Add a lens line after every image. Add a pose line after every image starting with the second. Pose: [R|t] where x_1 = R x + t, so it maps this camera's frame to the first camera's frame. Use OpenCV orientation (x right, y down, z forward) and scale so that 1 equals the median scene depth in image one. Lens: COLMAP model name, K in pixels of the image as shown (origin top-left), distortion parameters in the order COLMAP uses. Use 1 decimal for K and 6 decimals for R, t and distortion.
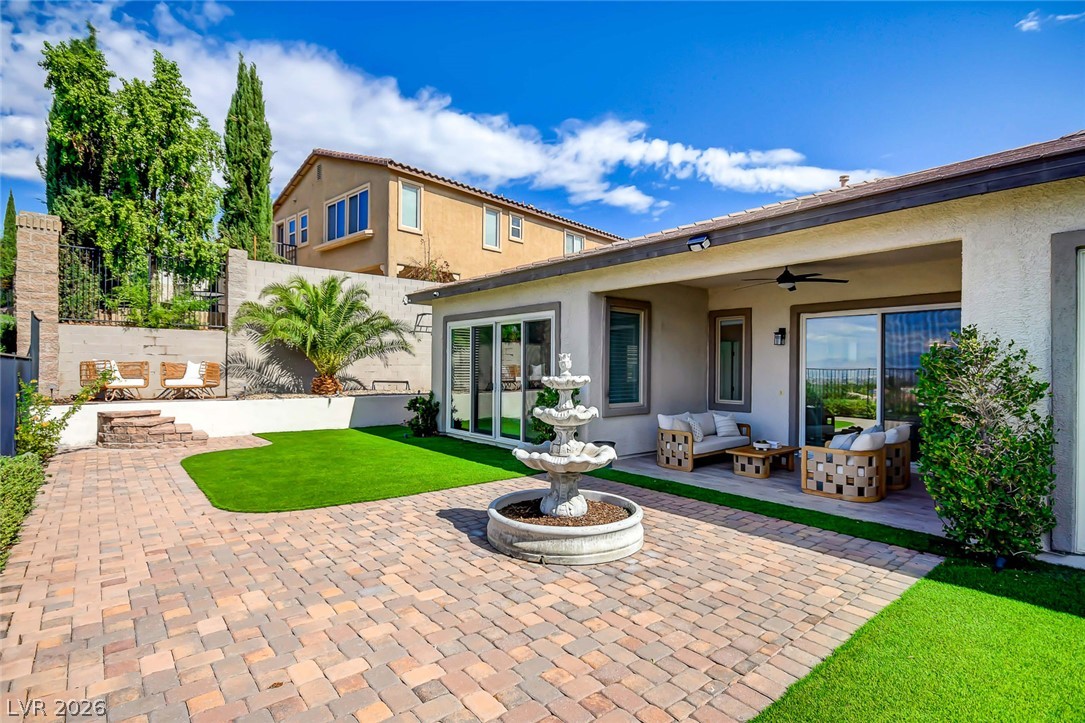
lens RADIAL K [[527.4, 0, 518.6], [0, 527.4, 363.2], [0, 0, 1]] dist [-0.000802, -0.000339]
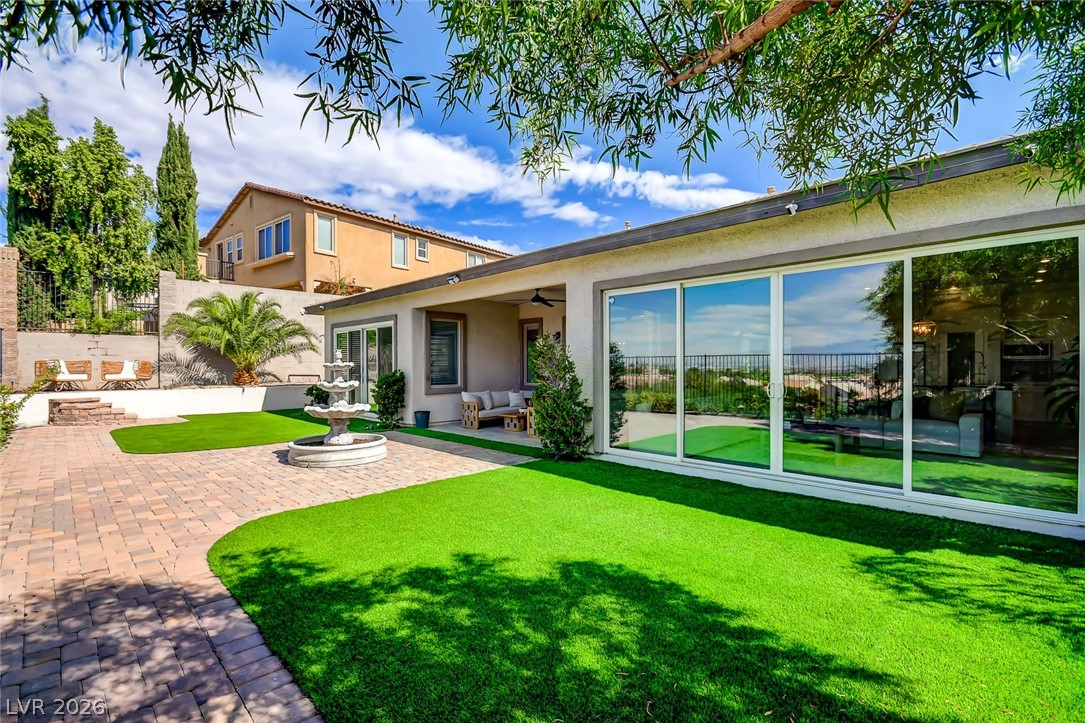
lens RADIAL K [[479.9, 0, 524.2], [0, 479.9, 364.7], [0, 0, 1]] dist [0.002504, -0.013510]
pose [[0.995250, -0.011772, 0.096633, 0.217166], [0.011359, 0.999924, 0.004815, 0.012490], [-0.096683, -0.003694, 0.995308, -0.236246]]
